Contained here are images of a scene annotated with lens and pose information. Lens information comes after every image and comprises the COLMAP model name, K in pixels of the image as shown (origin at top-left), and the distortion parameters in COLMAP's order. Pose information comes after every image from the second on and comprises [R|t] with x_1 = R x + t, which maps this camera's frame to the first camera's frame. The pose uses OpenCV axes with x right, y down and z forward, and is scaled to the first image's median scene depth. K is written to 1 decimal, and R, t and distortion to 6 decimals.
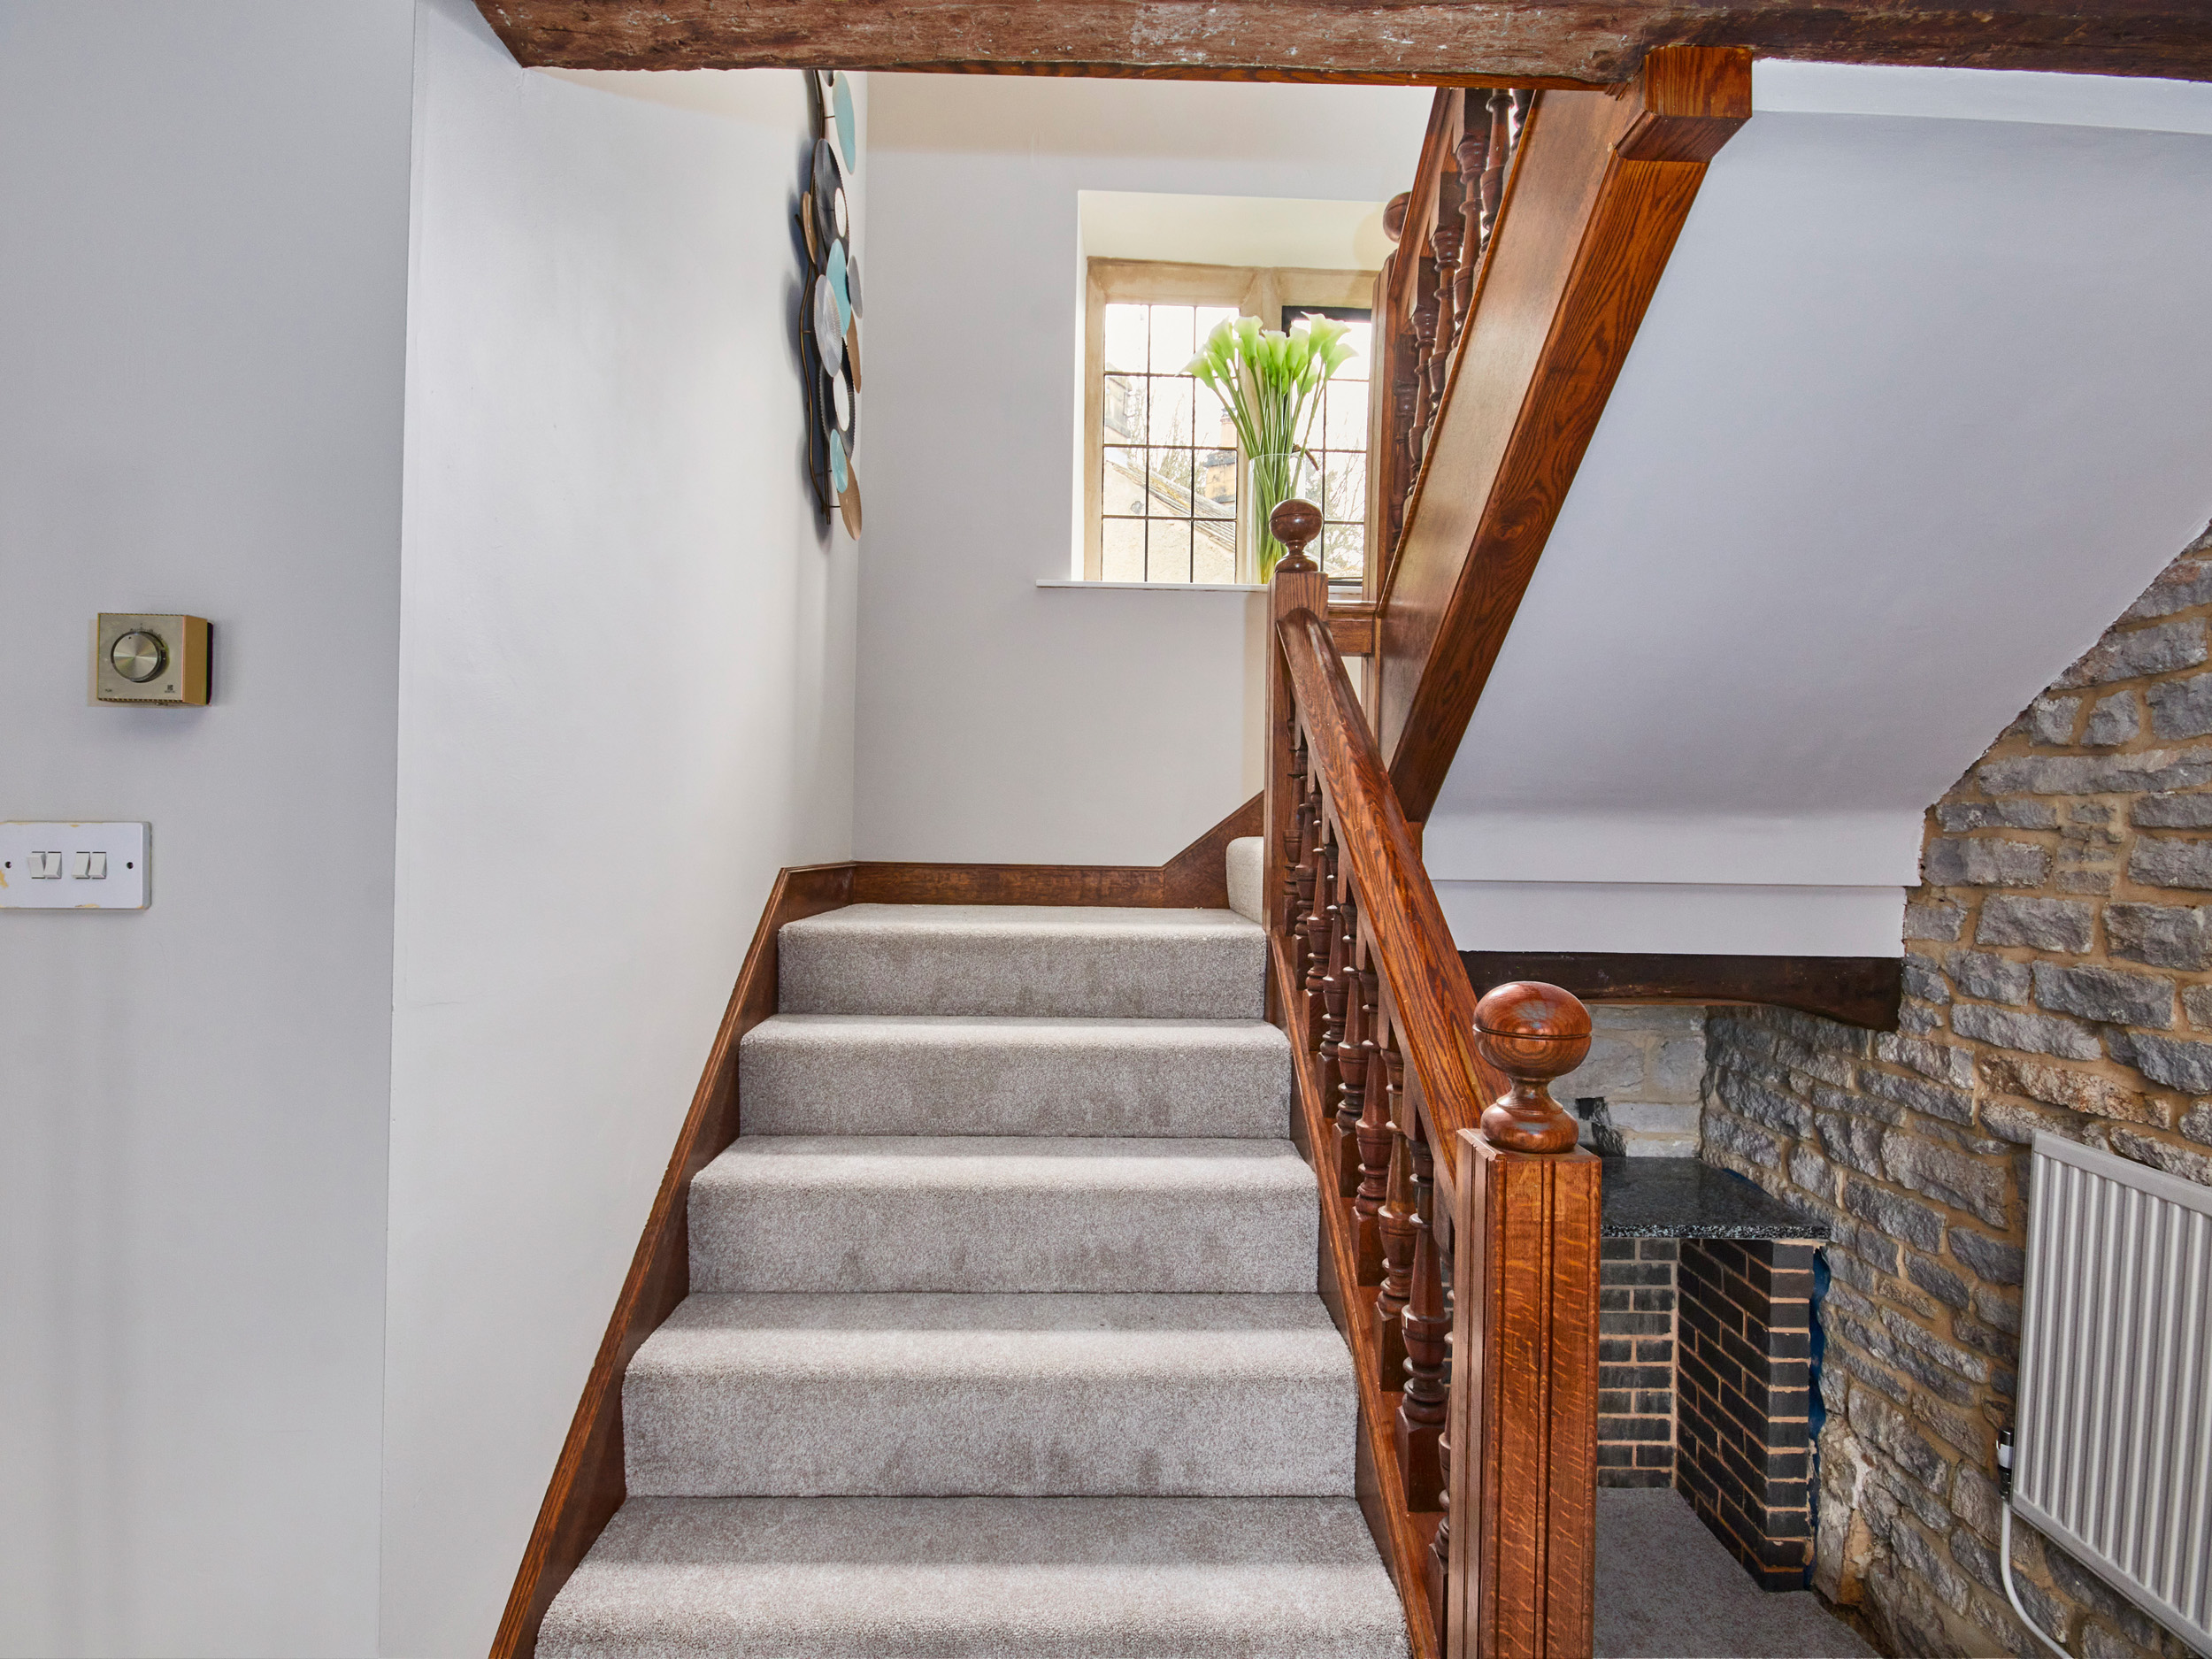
lens RADIAL K [[1140.4, 0, 1109.1], [0, 1140.4, 843.6], [0, 0, 1]] dist [-0.001386, -0.000673]
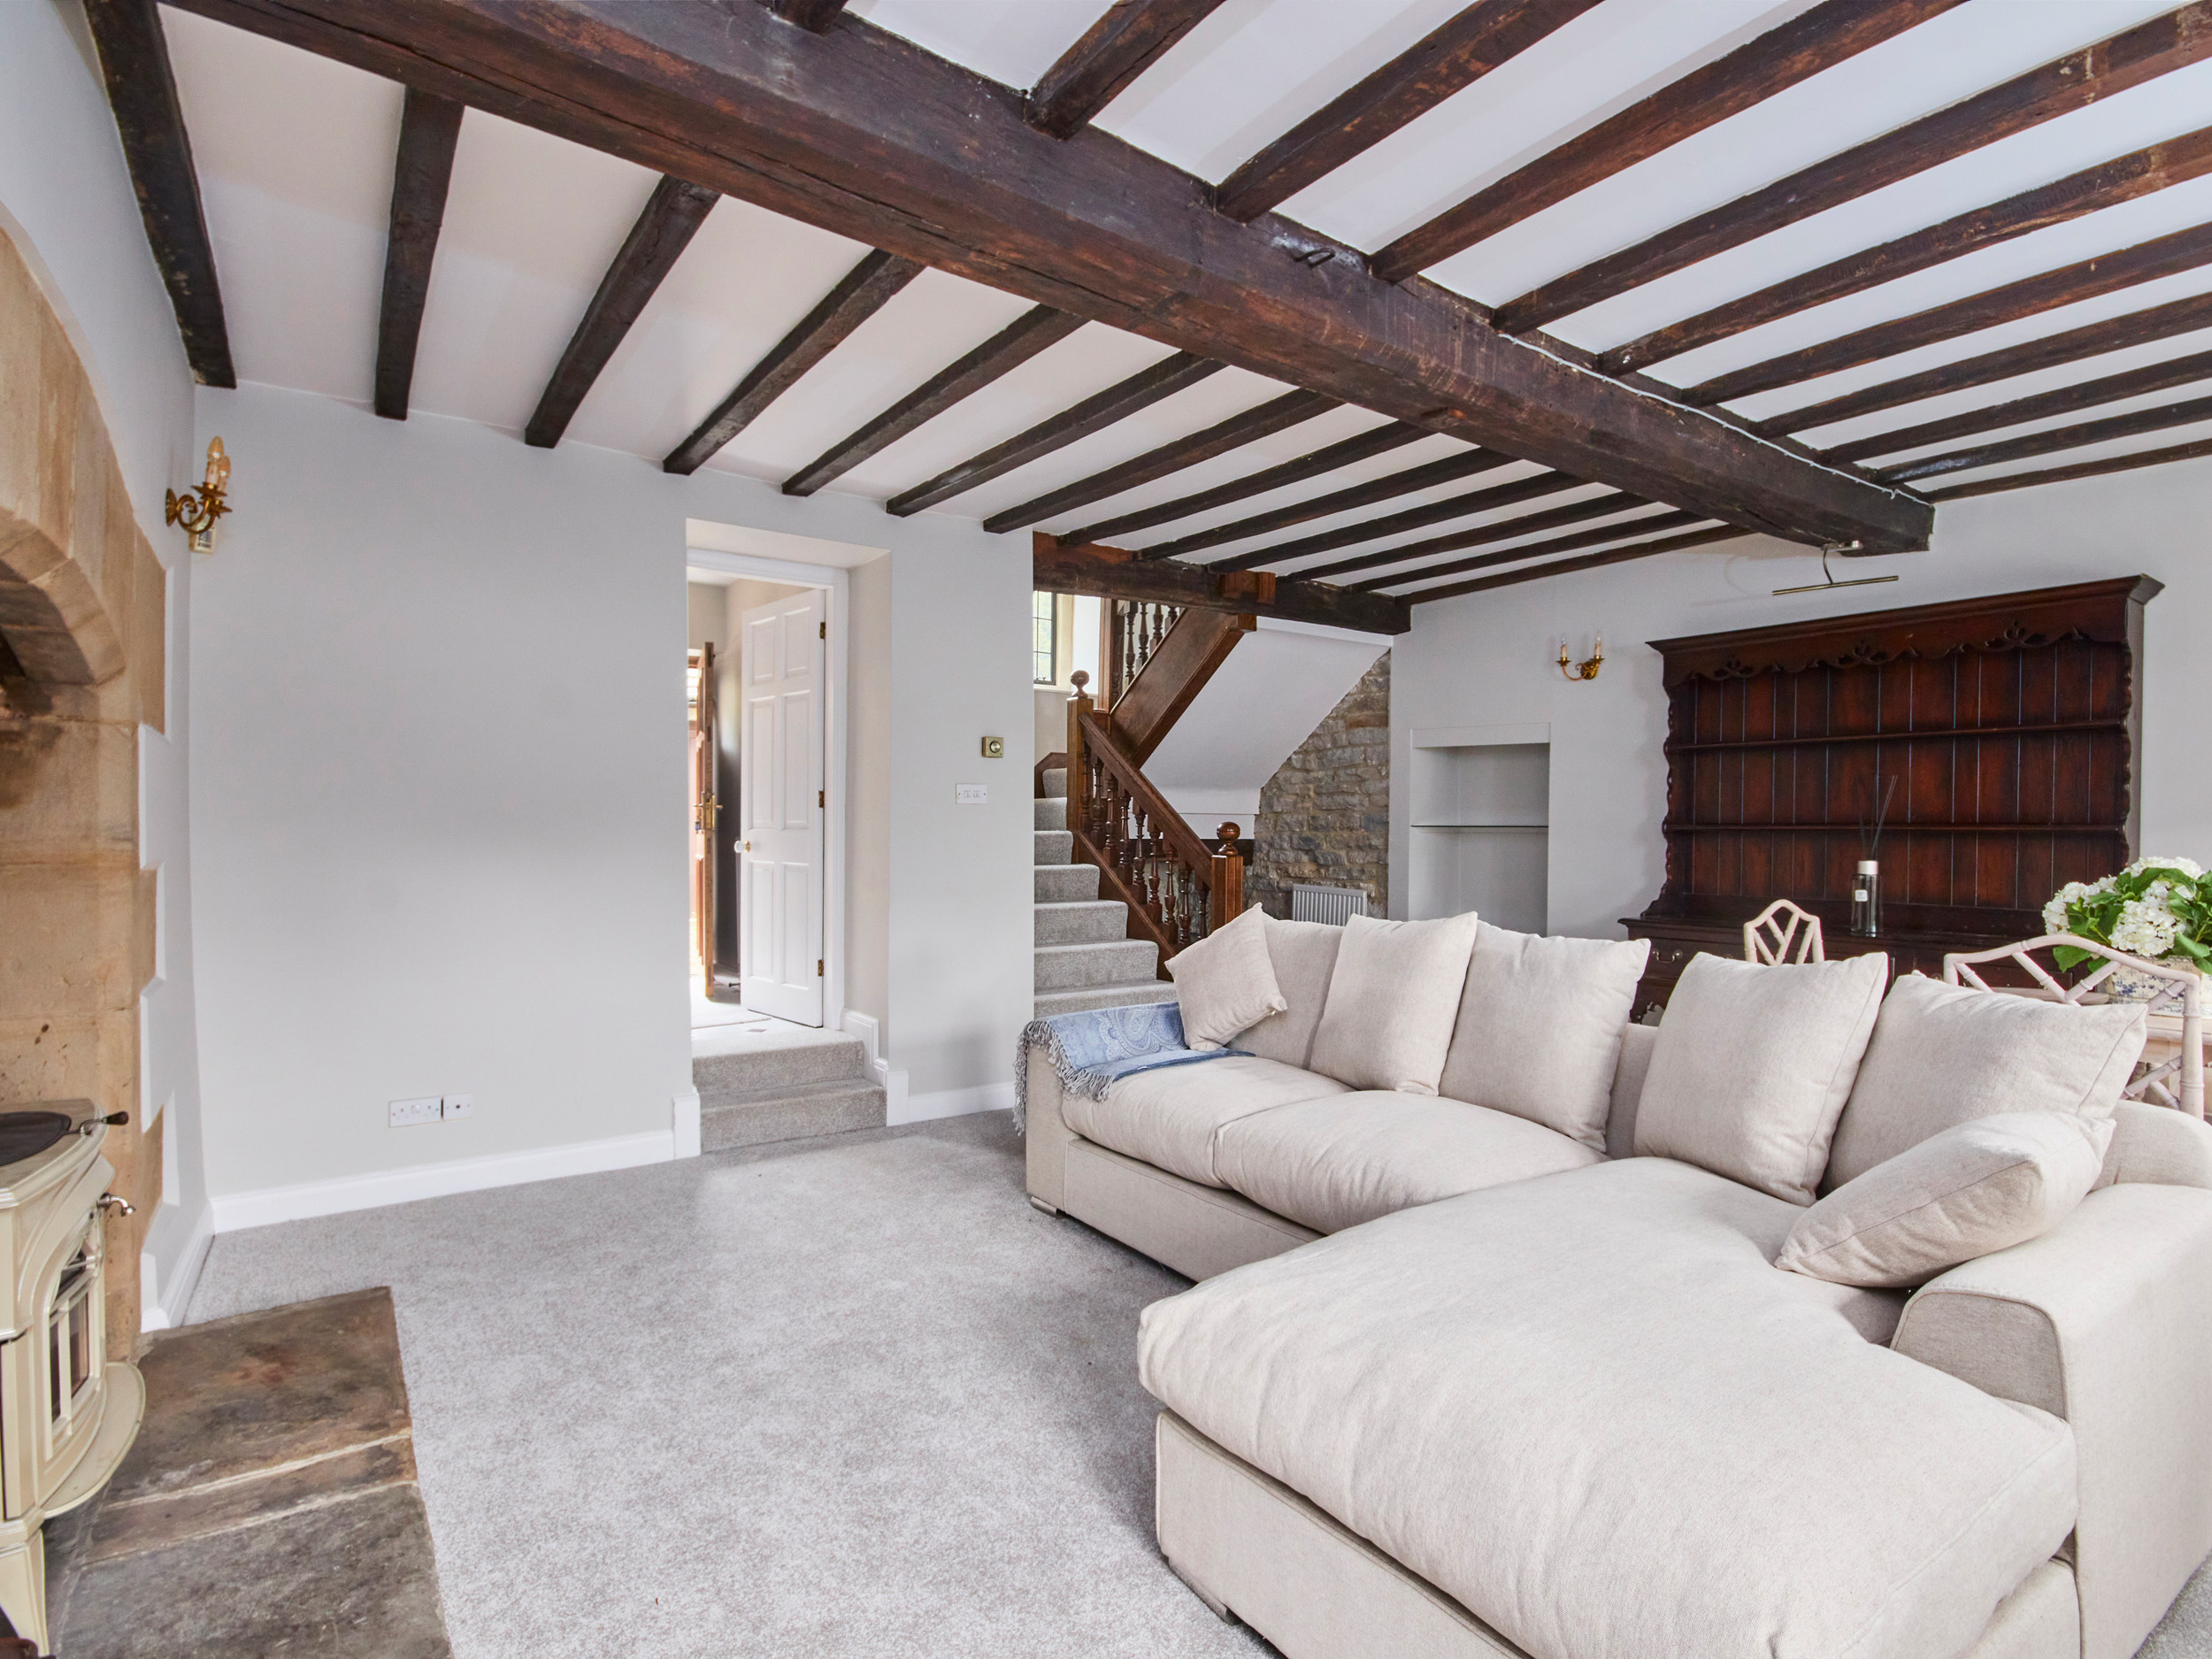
lens RADIAL K [[1140.4, 0, 1109.1], [0, 1140.4, 843.6], [0, 0, 1]] dist [-0.001386, -0.000673]
pose [[0.834963, -0.016508, 0.550058, -1.444394], [0.007822, 0.999805, 0.018131, 0.066393], [-0.550250, -0.010836, 0.834929, -1.462630]]
